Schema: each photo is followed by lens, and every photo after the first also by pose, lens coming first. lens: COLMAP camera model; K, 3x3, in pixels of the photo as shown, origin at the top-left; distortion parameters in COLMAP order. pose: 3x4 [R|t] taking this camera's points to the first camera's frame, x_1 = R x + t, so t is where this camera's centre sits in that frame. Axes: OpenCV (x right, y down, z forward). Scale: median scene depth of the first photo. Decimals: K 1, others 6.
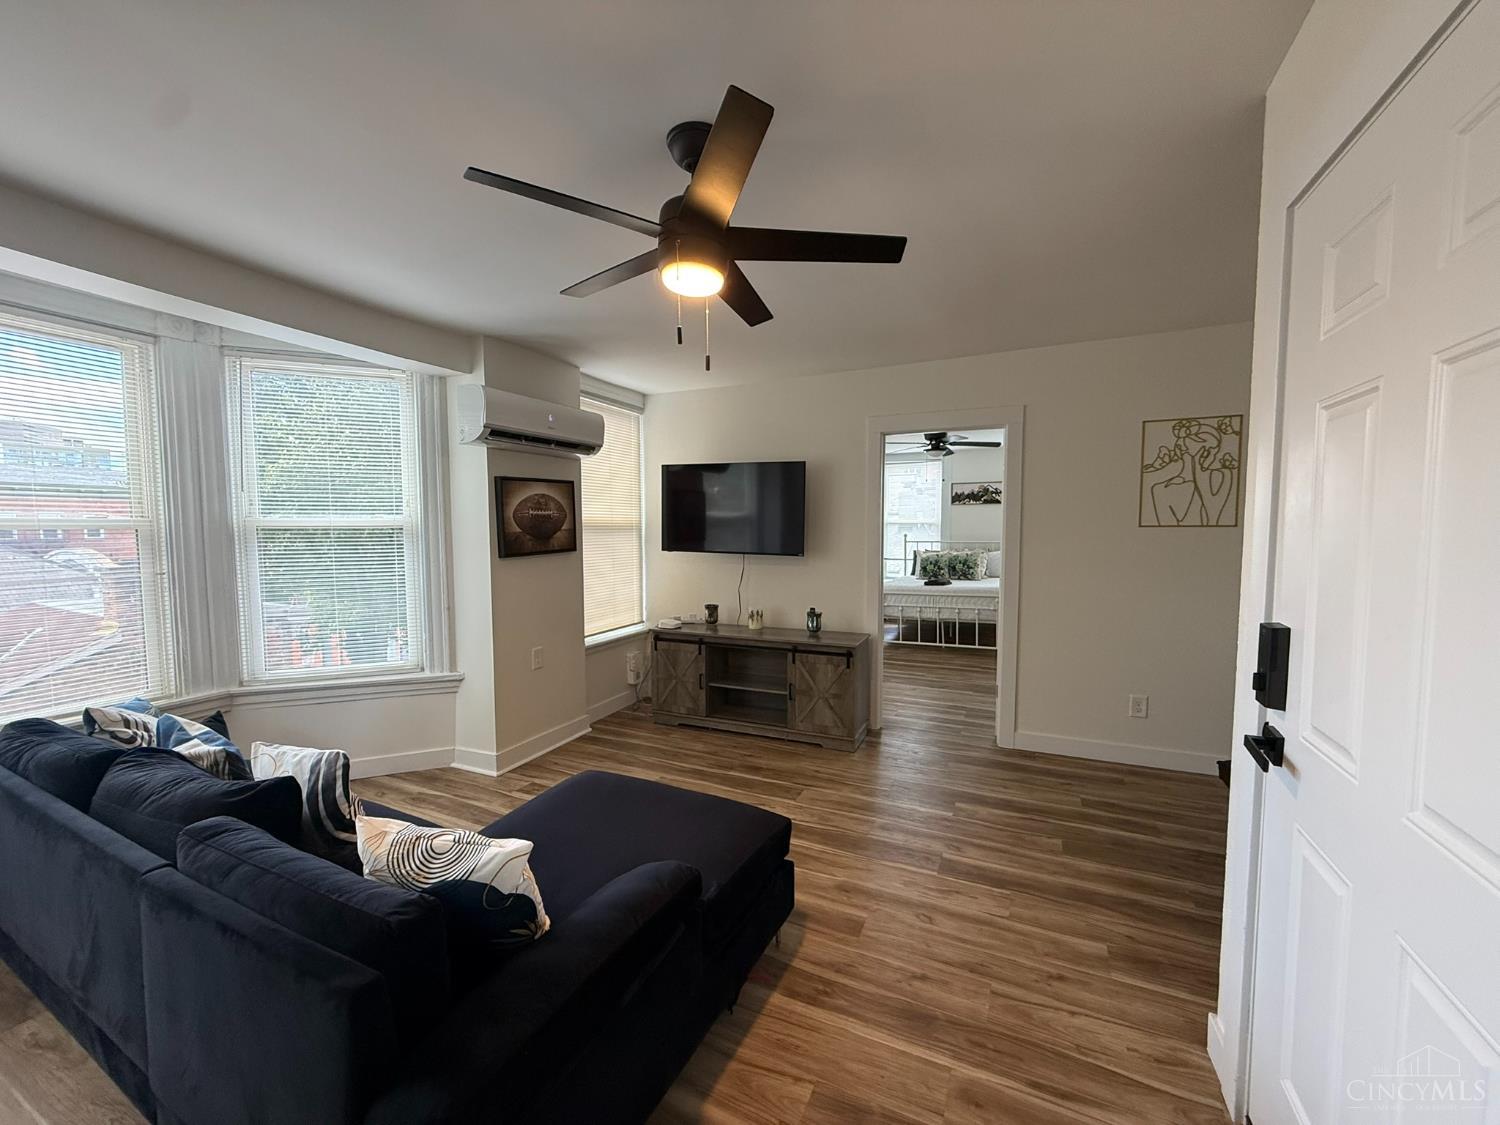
lens RADIAL K [[596.0, 0, 744.2], [0, 596.0, 565.3], [0, 0, 1]] dist [0.000876, 0.000778]
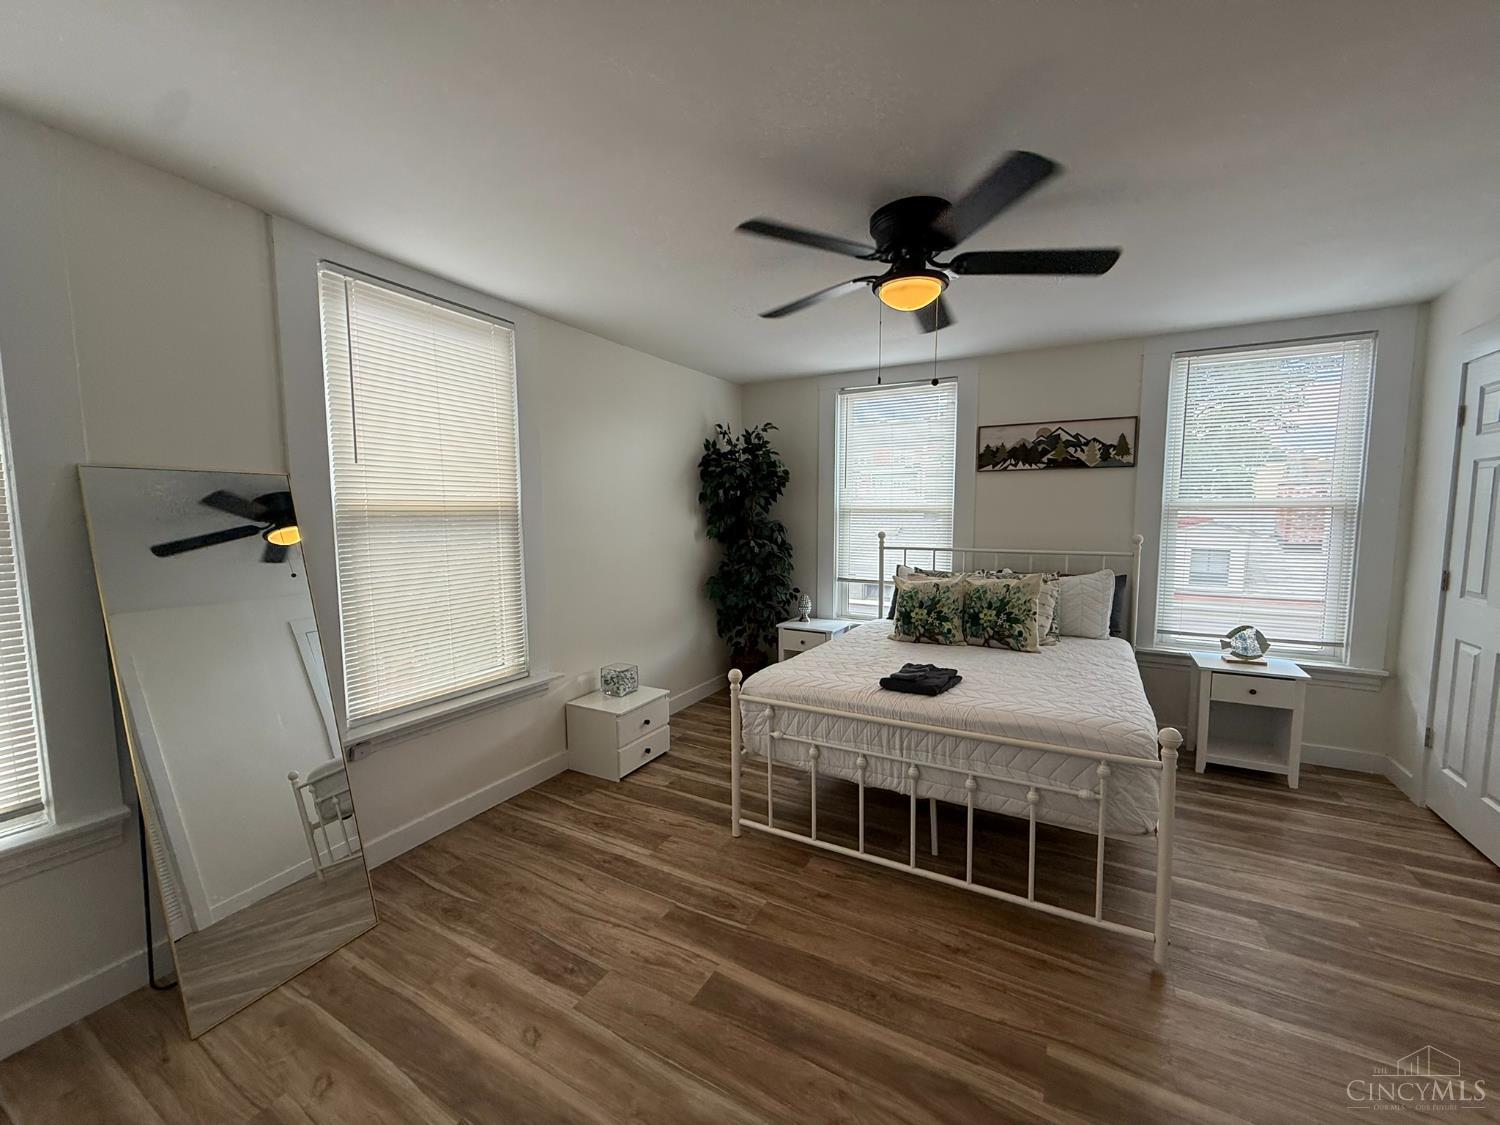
lens RADIAL K [[596.0, 0, 751.7], [0, 596.0, 557.2], [0, 0, 1]] dist [0.000876, 0.000778]
pose [[0.998392, 0.013678, -0.055019, 0.202704], [-0.012853, 0.999800, 0.015324, -0.039964], [0.055218, -0.014592, 0.998368, 0.533714]]
